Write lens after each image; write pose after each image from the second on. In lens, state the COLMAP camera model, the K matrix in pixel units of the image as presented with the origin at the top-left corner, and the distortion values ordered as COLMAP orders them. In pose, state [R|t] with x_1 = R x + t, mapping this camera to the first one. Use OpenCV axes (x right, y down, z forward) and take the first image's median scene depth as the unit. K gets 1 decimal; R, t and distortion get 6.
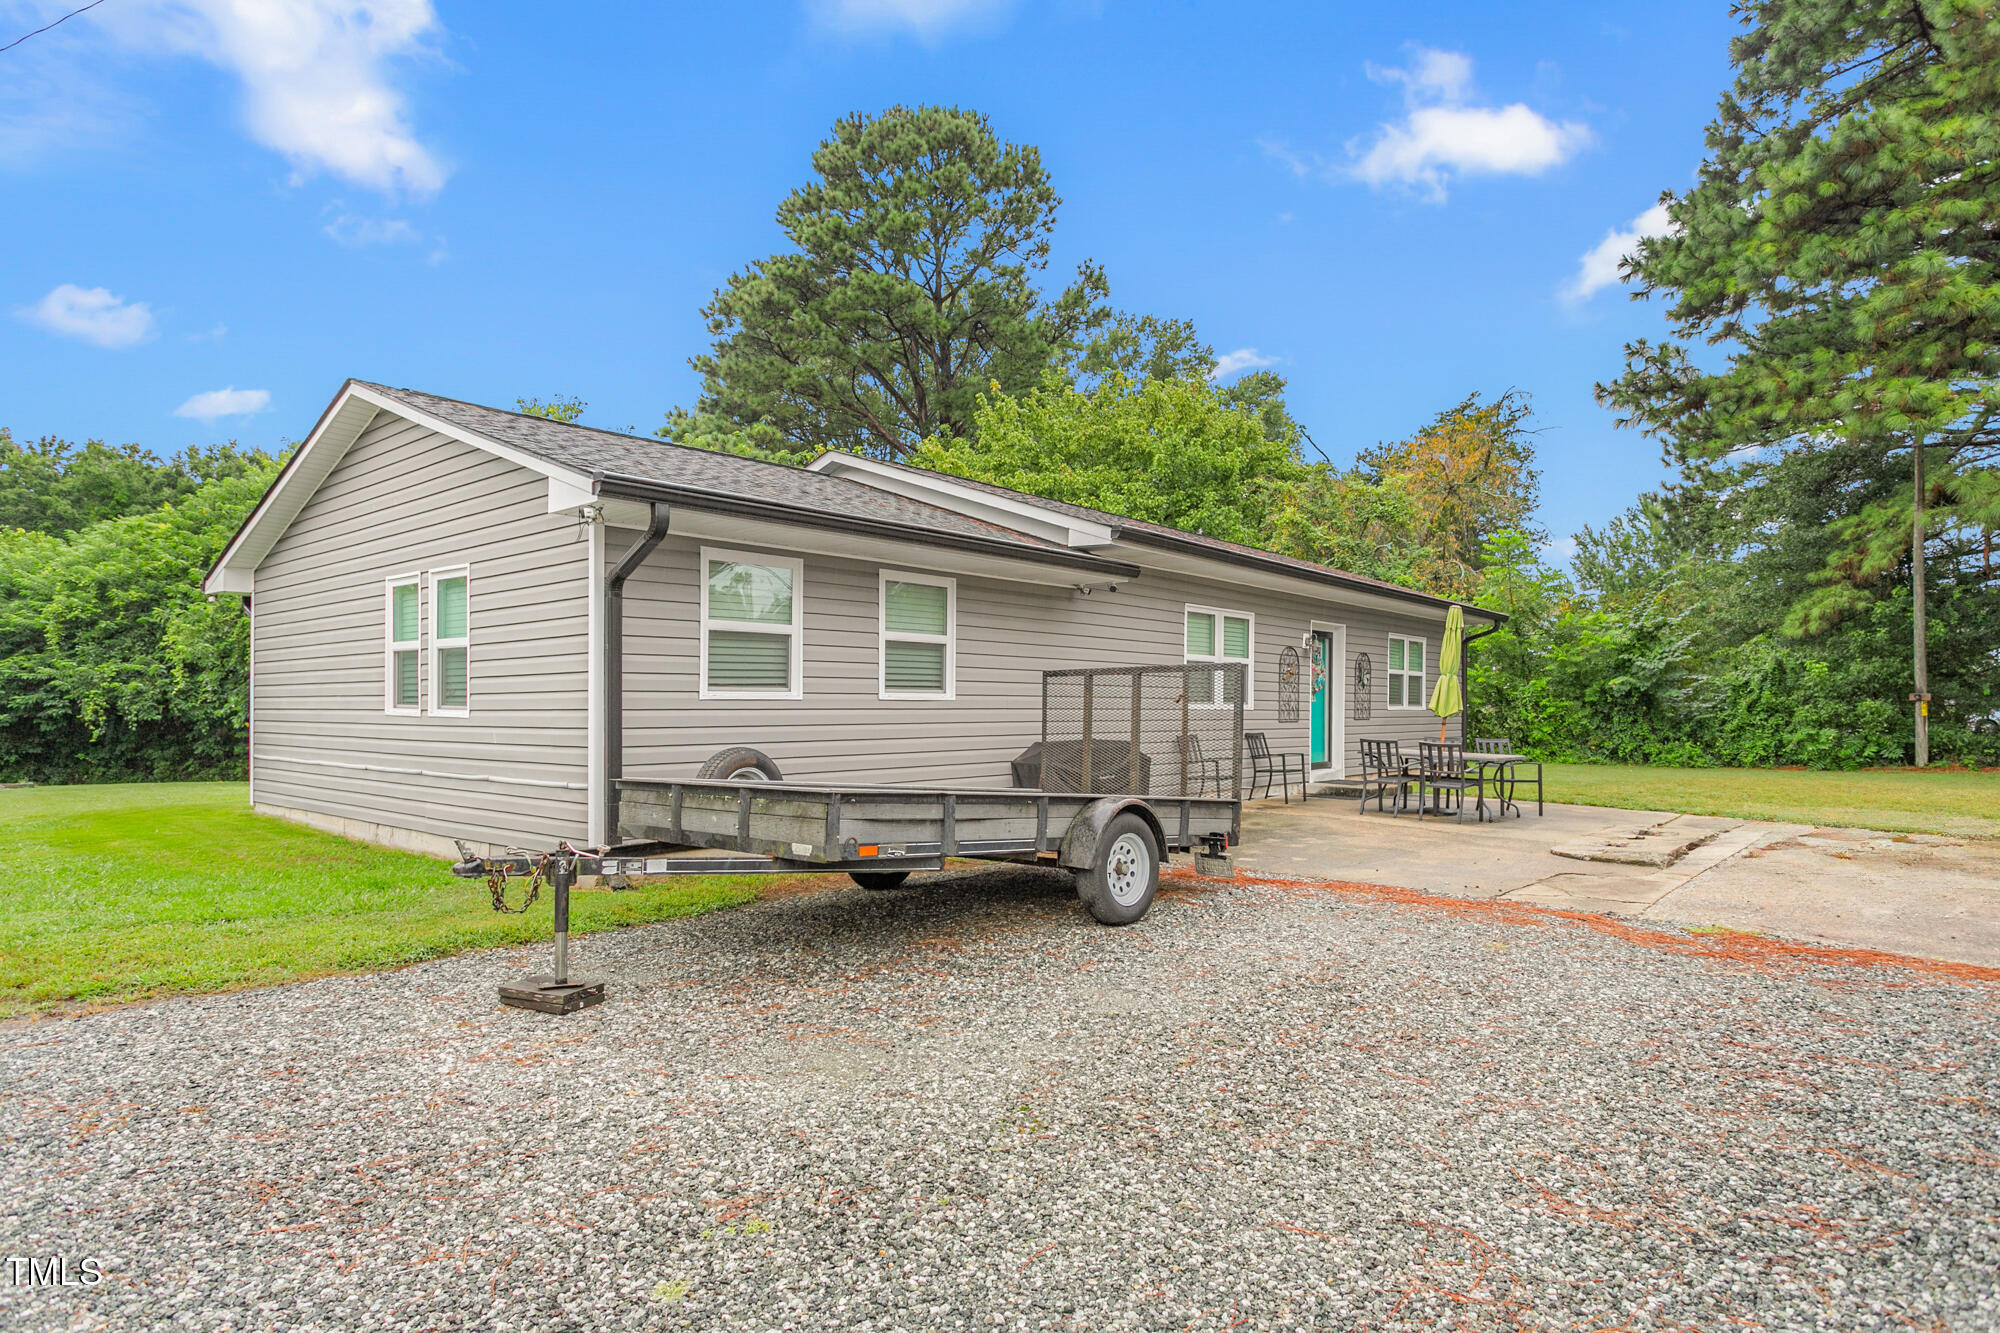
lens RADIAL K [[1115.1, 0, 1050.5], [0, 1115.1, 693.9], [0, 0, 1]] dist [0.003064, 0.002005]
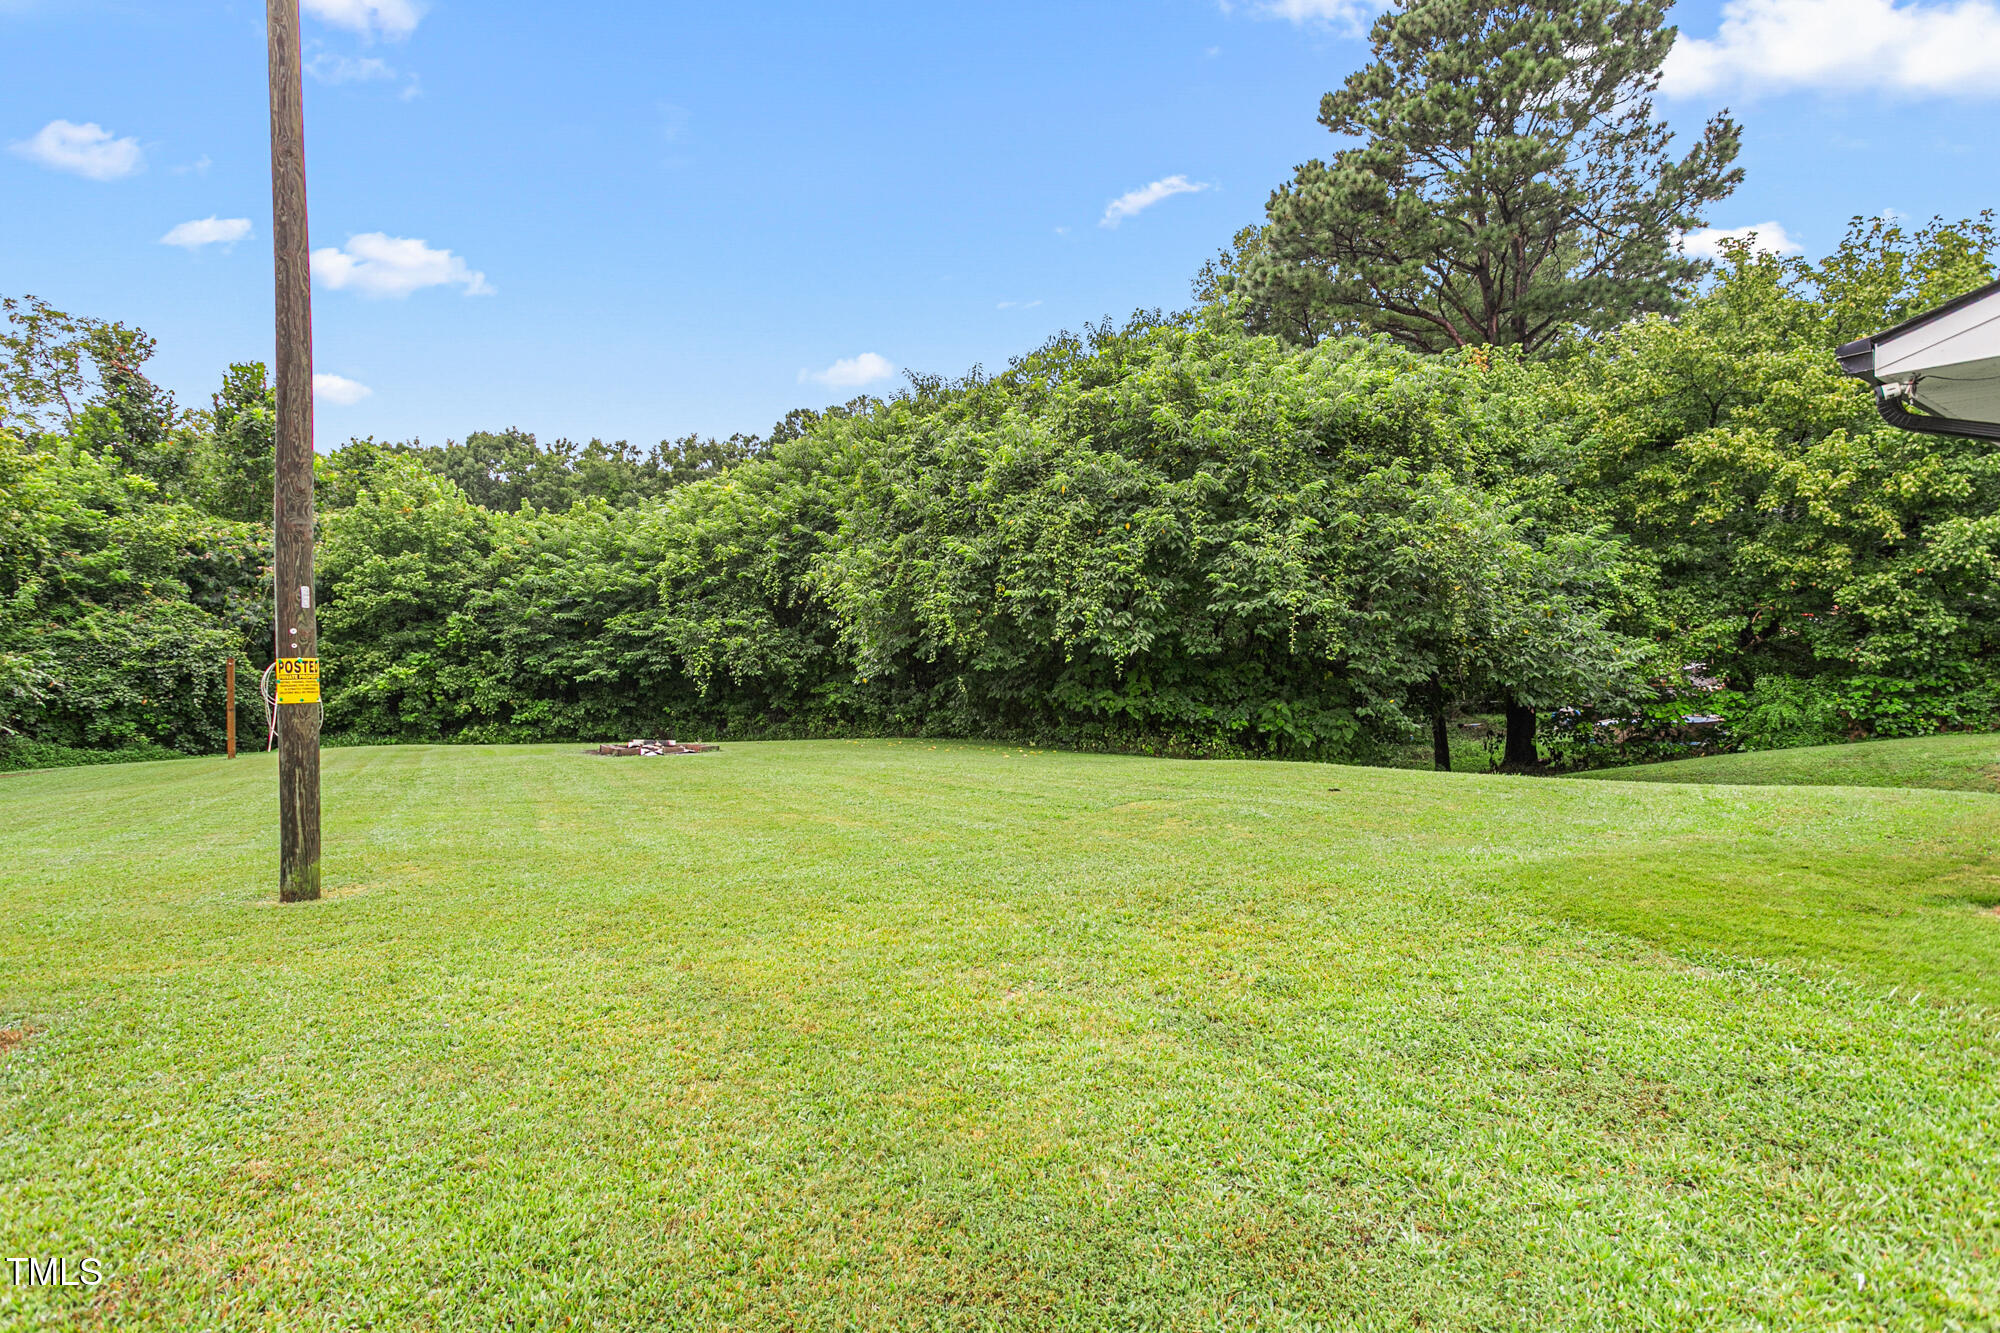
lens RADIAL K [[922.6, 0, 983.7], [0, 922.6, 659.2], [0, 0, 1]] dist [0.005569, 0.000620]
pose [[0.972255, -0.005480, -0.233858, -0.528674], [0.008158, 0.999912, 0.010487, 0.002579], [0.233780, -0.012104, 0.972214, 0.322870]]
